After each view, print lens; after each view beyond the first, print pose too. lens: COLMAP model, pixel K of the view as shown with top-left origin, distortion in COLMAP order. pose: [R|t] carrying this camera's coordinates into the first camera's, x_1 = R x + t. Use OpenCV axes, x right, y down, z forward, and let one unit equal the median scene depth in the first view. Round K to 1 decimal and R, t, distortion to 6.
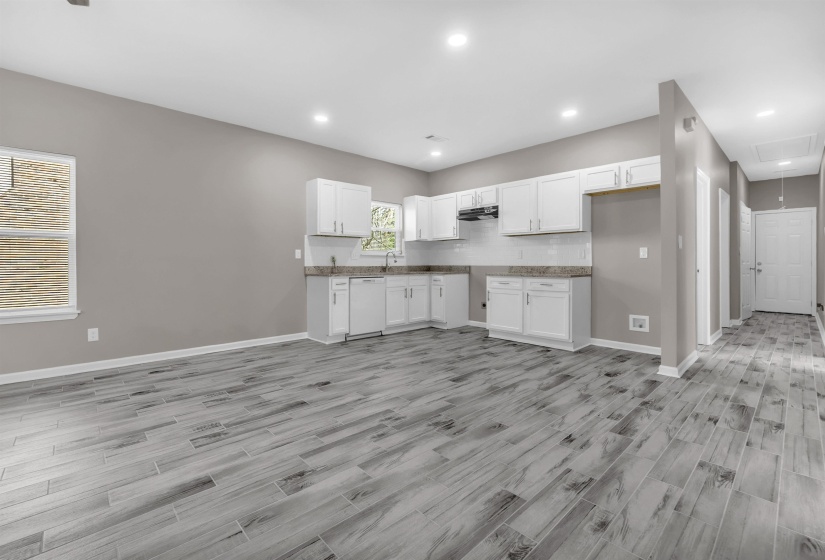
lens RADIAL K [[369.2, 0, 406.9], [0, 369.2, 262.8], [0, 0, 1]] dist [-0.004589, 0.001812]
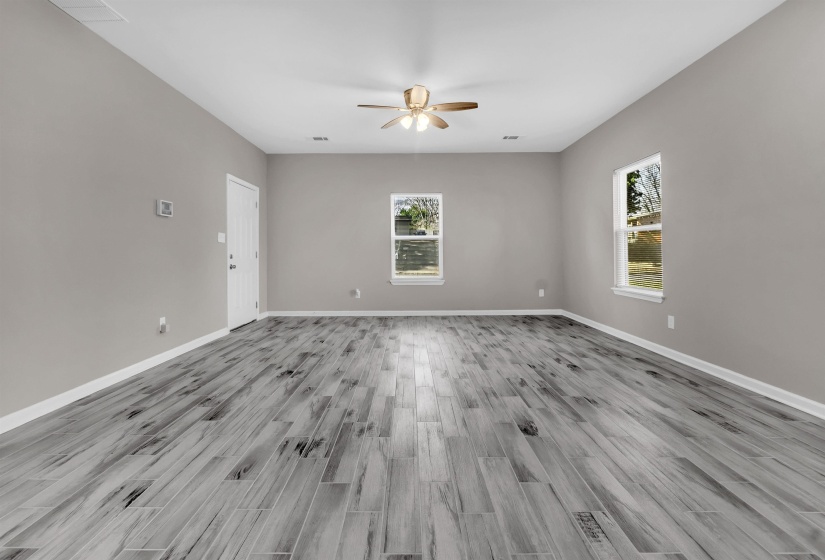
lens RADIAL K [[369.2, 0, 407.5], [0, 369.2, 263.8], [0, 0, 1]] dist [-0.004589, 0.001812]
pose [[-0.685302, 0.024603, -0.727843, 0.257245], [0.005053, 0.999566, 0.029030, 0.003134], [0.728241, 0.016216, -0.685129, 0.821271]]
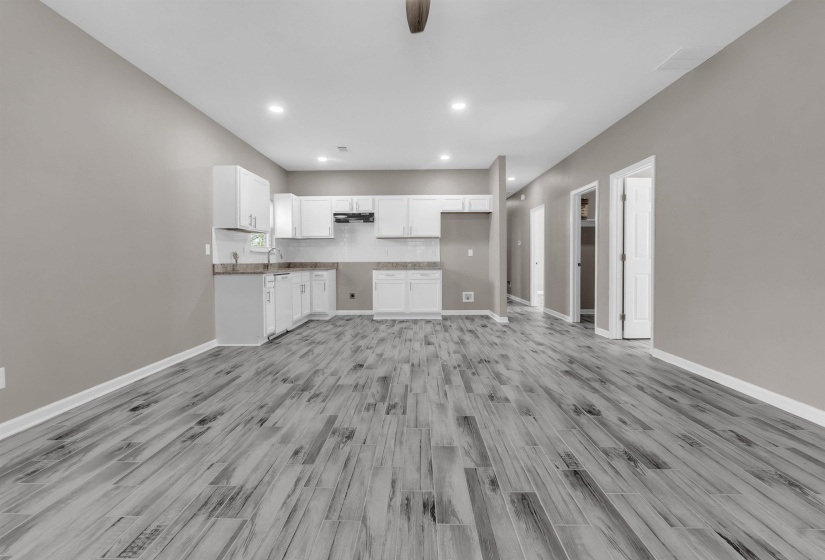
lens RADIAL K [[369.2, 0, 420.1], [0, 369.2, 262.8], [0, 0, 1]] dist [-0.004589, 0.001812]
pose [[0.683519, -0.008149, 0.729887, -0.584997], [0.004677, 0.999966, 0.006785, 0.004058], [-0.729917, -0.001224, 0.683534, 0.052748]]
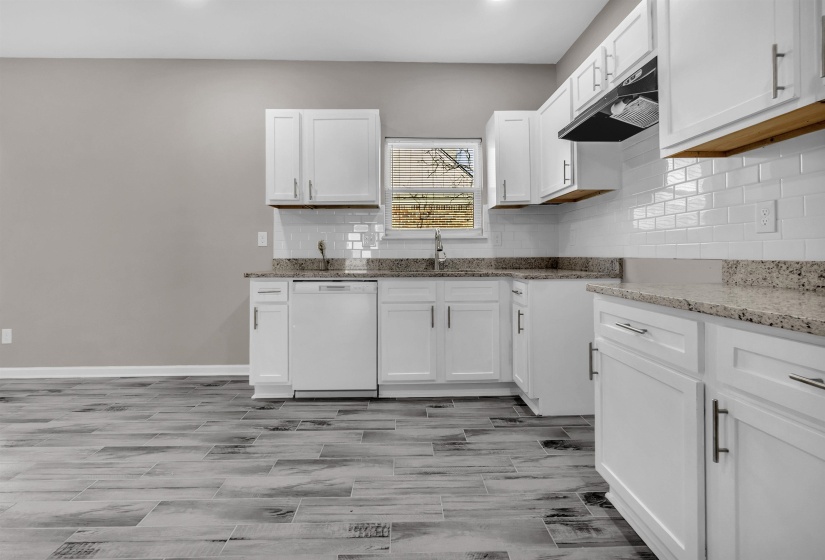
lens RADIAL K [[369.2, 0, 409.1], [0, 369.2, 247.3], [0, 0, 1]] dist [-0.004589, 0.001812]
pose [[0.747328, -0.014770, -0.664291, 0.313815], [0.004401, 0.999841, -0.017280, 0.002775], [0.664440, 0.009991, 0.747274, 0.694266]]
